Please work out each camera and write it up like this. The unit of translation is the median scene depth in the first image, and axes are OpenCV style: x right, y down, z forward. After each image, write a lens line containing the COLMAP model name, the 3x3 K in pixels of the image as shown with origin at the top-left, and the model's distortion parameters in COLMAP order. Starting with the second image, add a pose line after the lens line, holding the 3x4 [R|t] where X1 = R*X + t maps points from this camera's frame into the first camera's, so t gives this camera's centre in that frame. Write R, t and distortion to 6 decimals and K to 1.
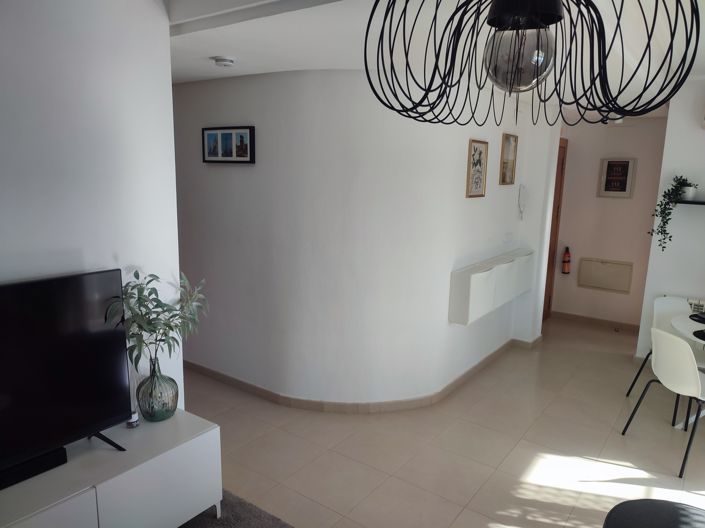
lens RADIAL K [[510.6, 0, 354.2], [0, 510.6, 265.5], [0, 0, 1]] dist [0.004775, 0.004793]
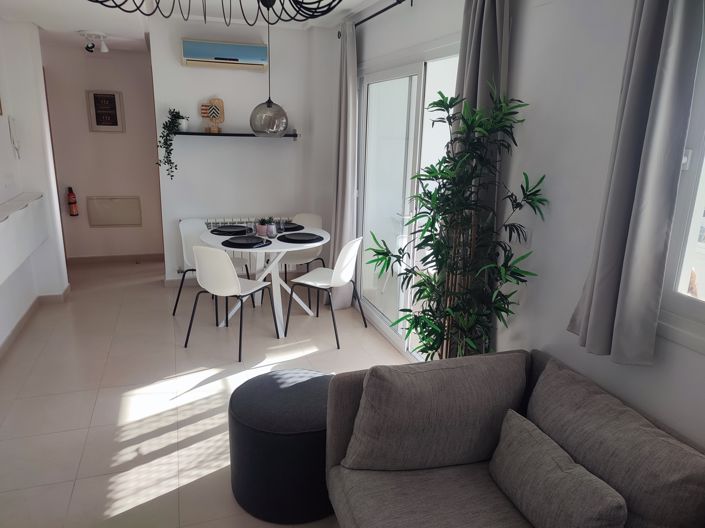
lens RADIAL K [[510.6, 0, 354.2], [0, 510.6, 265.5], [0, 0, 1]] dist [0.004775, 0.004793]
pose [[0.571188, -0.224706, 0.789463, -0.075833], [0.134214, 0.974422, 0.180246, 0.005865], [-0.809772, 0.003003, 0.586736, 0.043441]]
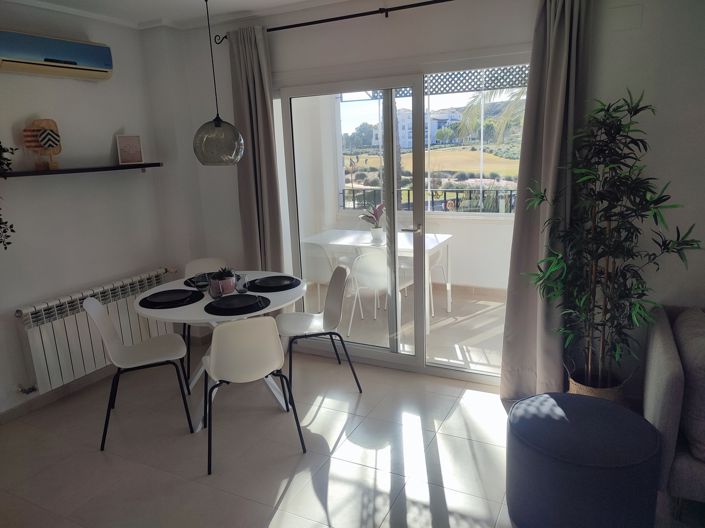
lens RADIAL K [[510.6, 0, 354.2], [0, 510.6, 265.5], [0, 0, 1]] dist [0.004775, 0.004793]
pose [[-0.152757, -0.251089, 0.955835, -0.121657], [0.210227, 0.936793, 0.279684, -0.098859], [-0.965645, 0.243665, -0.090316, 0.603897]]
